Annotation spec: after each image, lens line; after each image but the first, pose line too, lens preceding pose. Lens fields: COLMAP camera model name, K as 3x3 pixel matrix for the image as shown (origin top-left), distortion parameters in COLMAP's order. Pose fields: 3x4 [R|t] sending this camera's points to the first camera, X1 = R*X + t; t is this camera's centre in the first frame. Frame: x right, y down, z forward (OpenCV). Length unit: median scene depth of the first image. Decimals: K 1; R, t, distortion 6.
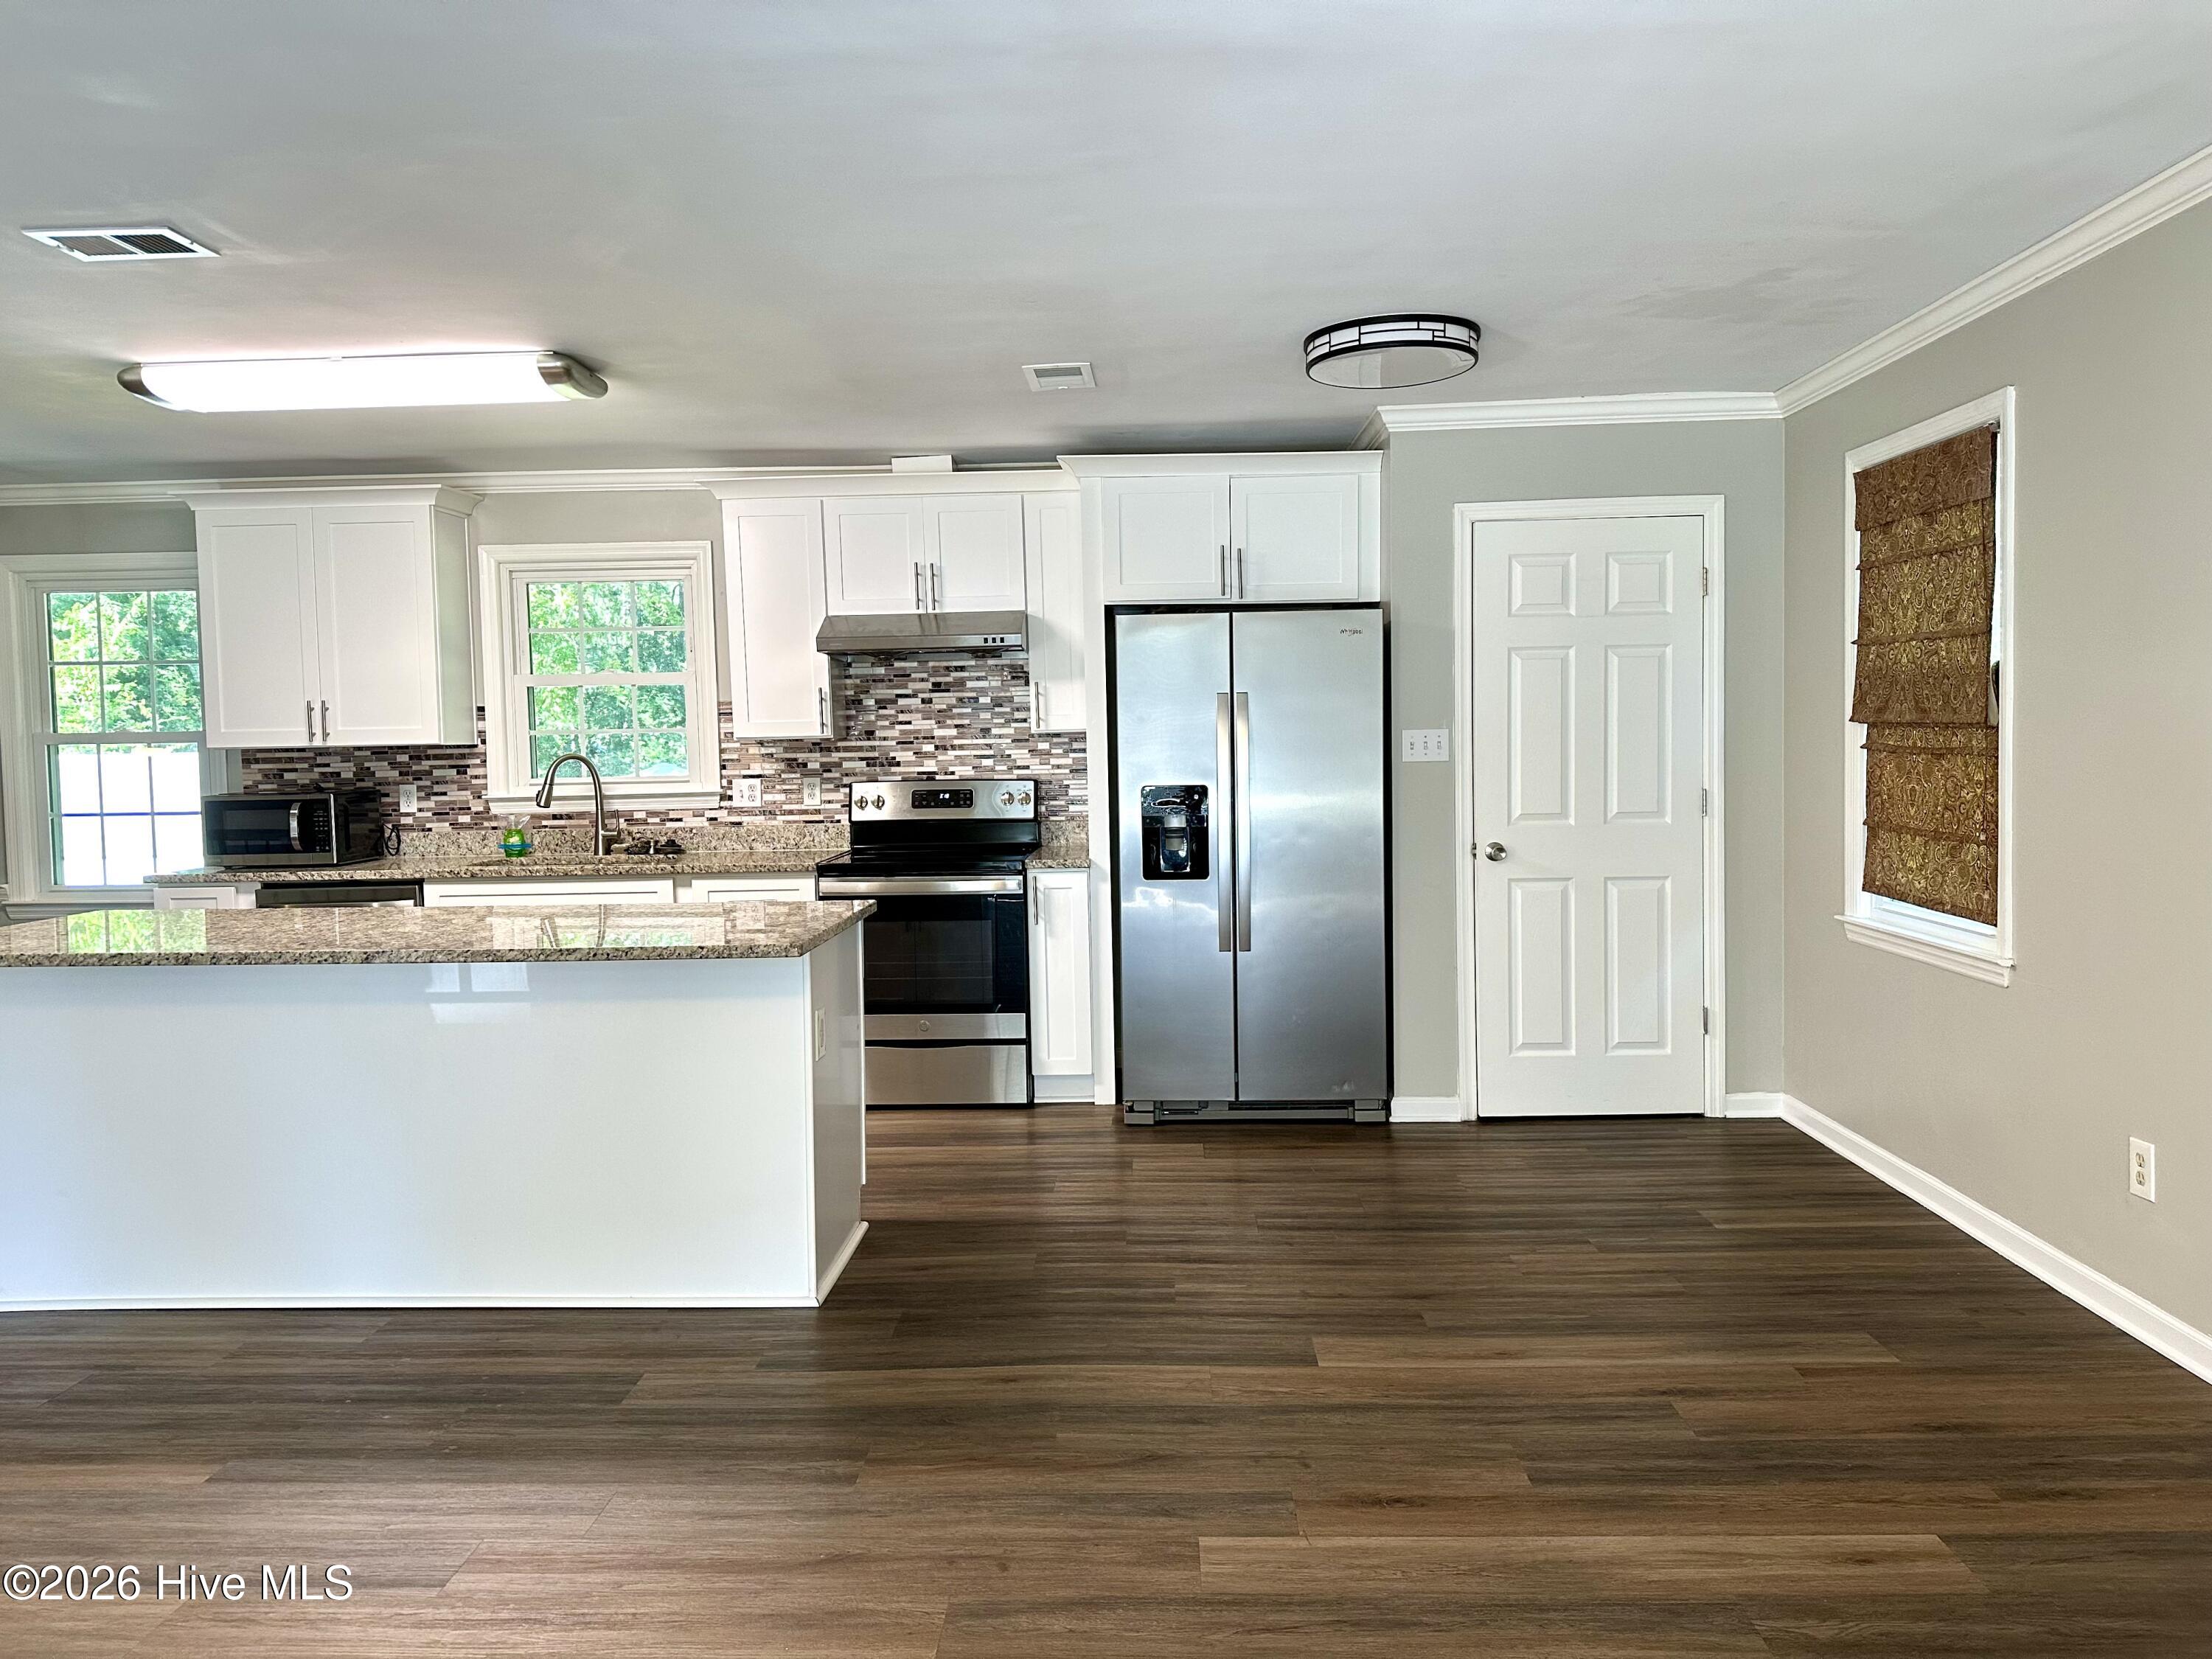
lens RADIAL K [[1531.2, 0, 1121.3], [0, 1531.2, 808.9], [0, 0, 1]] dist [0.050570, -0.064951]
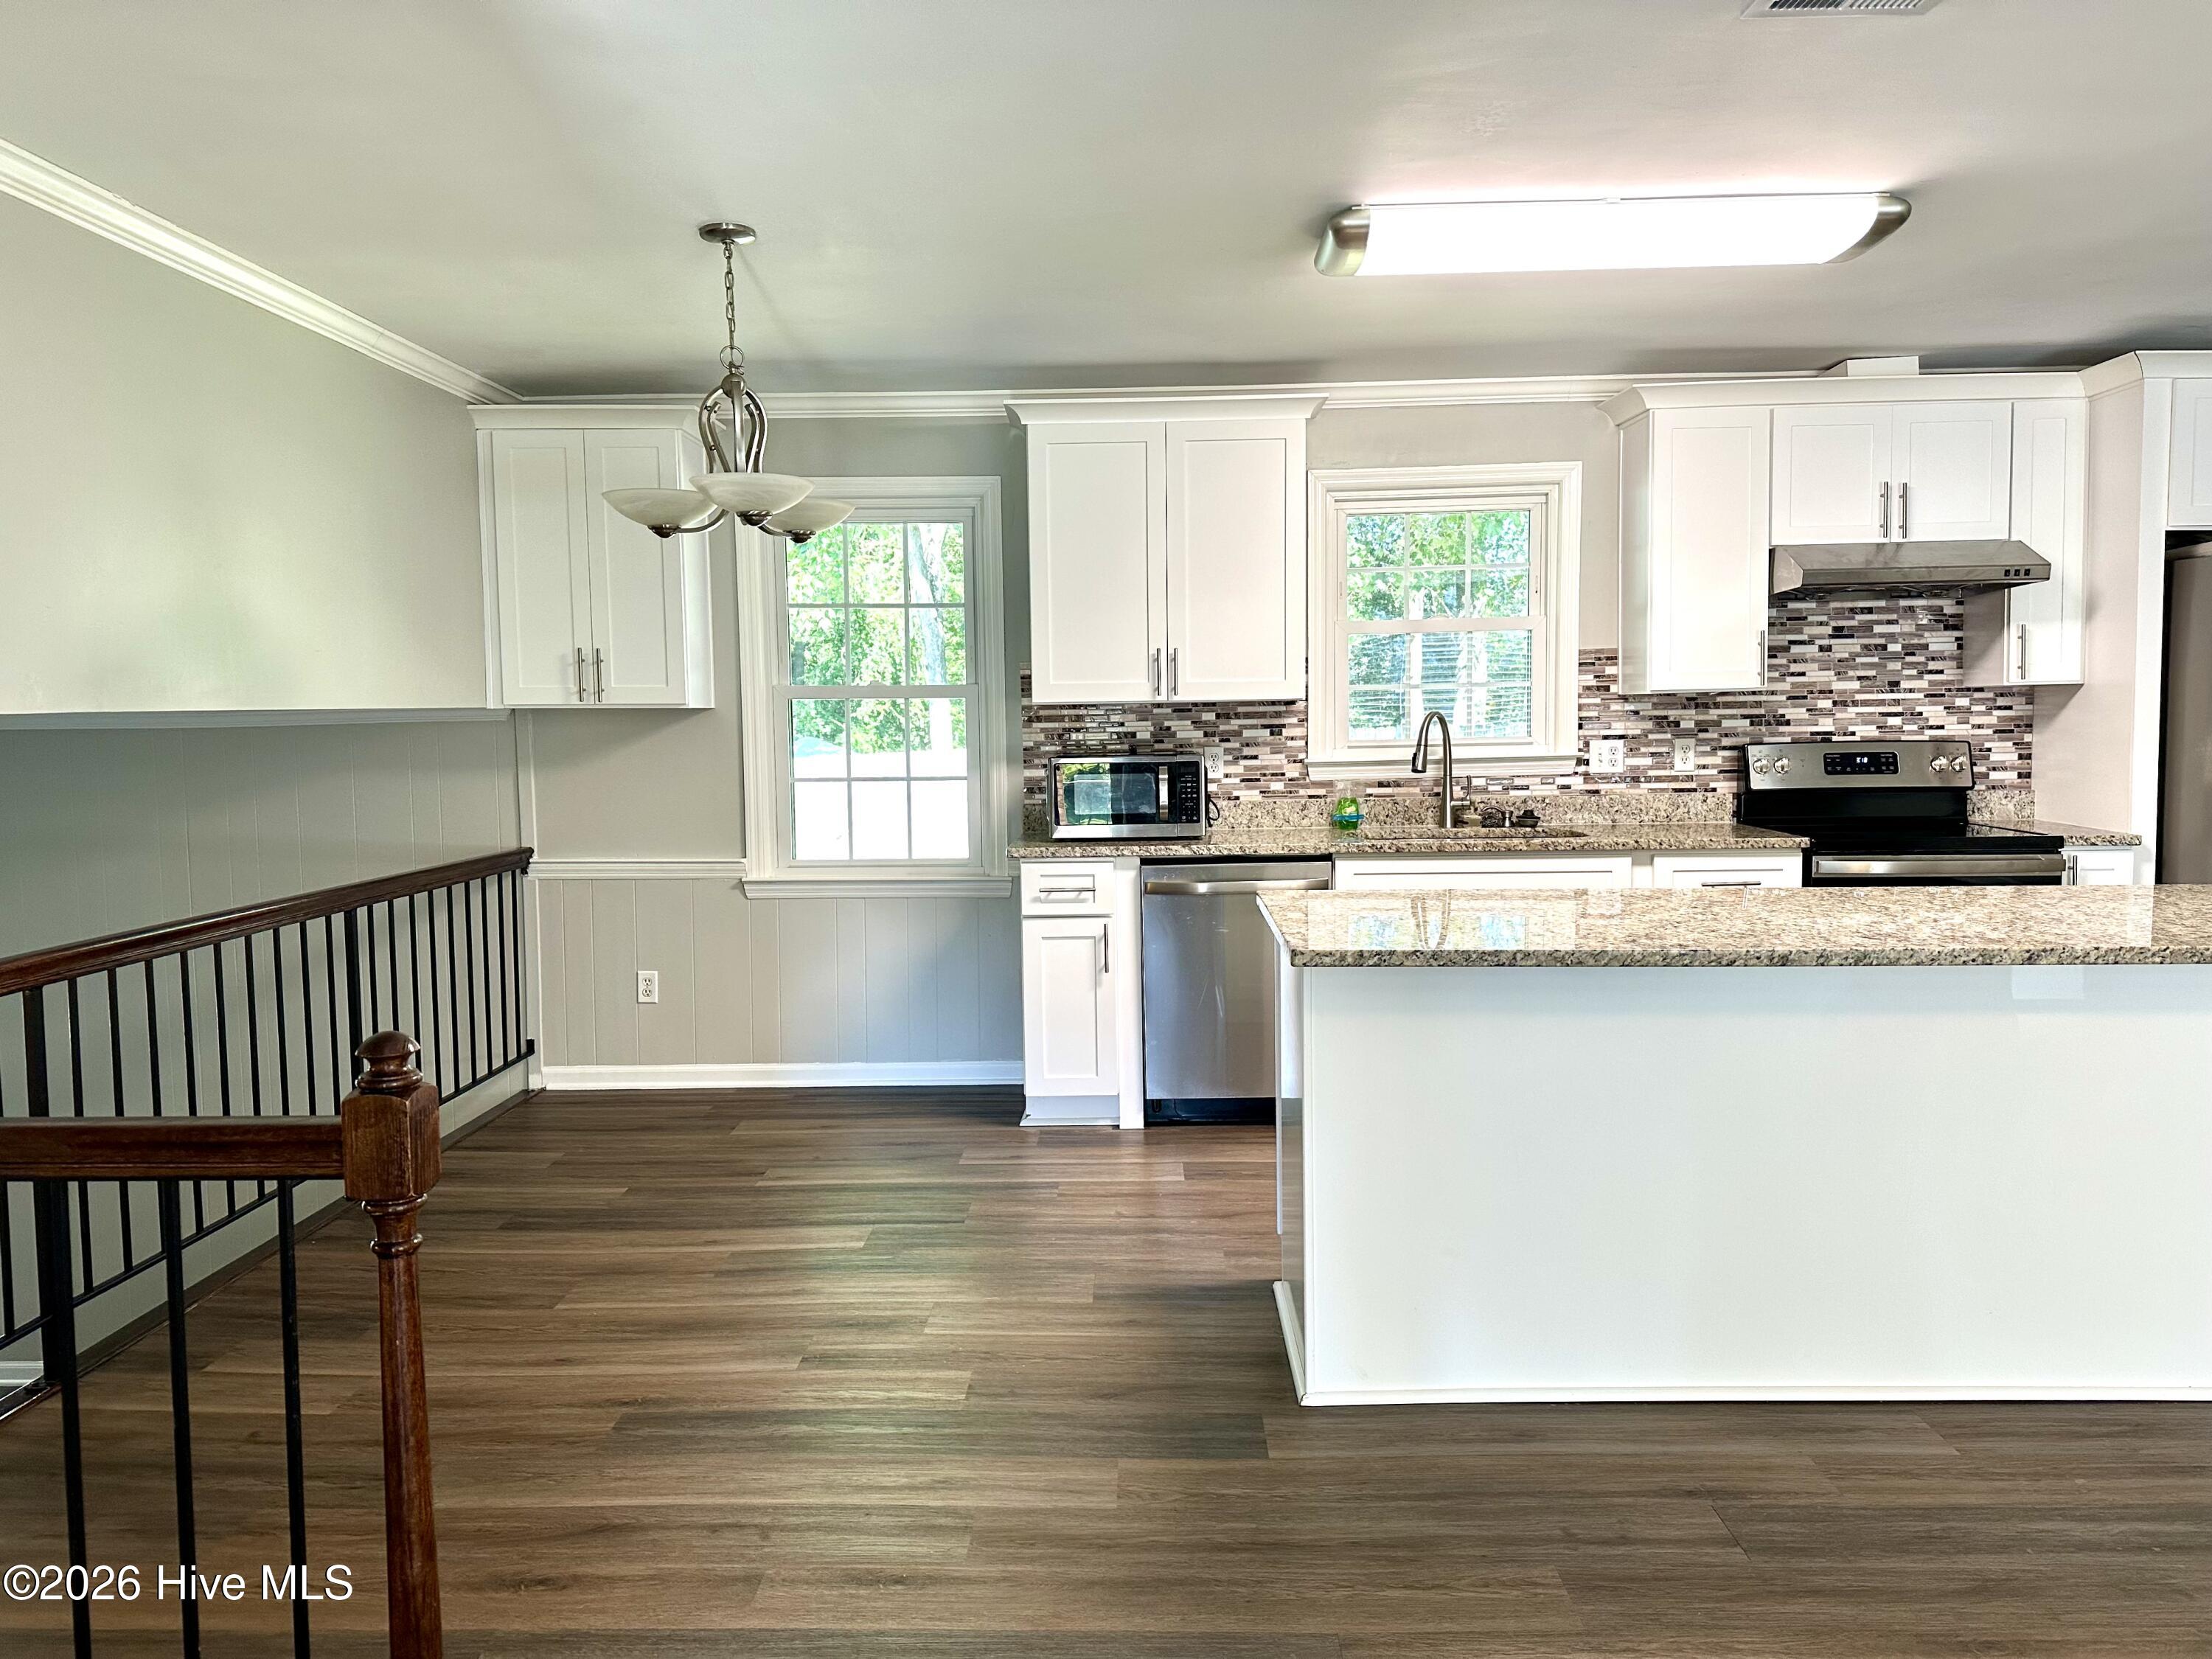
lens RADIAL K [[1531.2, 0, 1122.5], [0, 1531.2, 826.9], [0, 0, 1]] dist [0.050570, -0.064951]
pose [[0.999996, 0.002113, 0.001779, -0.542753], [-0.002158, 0.999672, 0.025519, 0.008131], [-0.001725, -0.025523, 0.999673, 0.141971]]
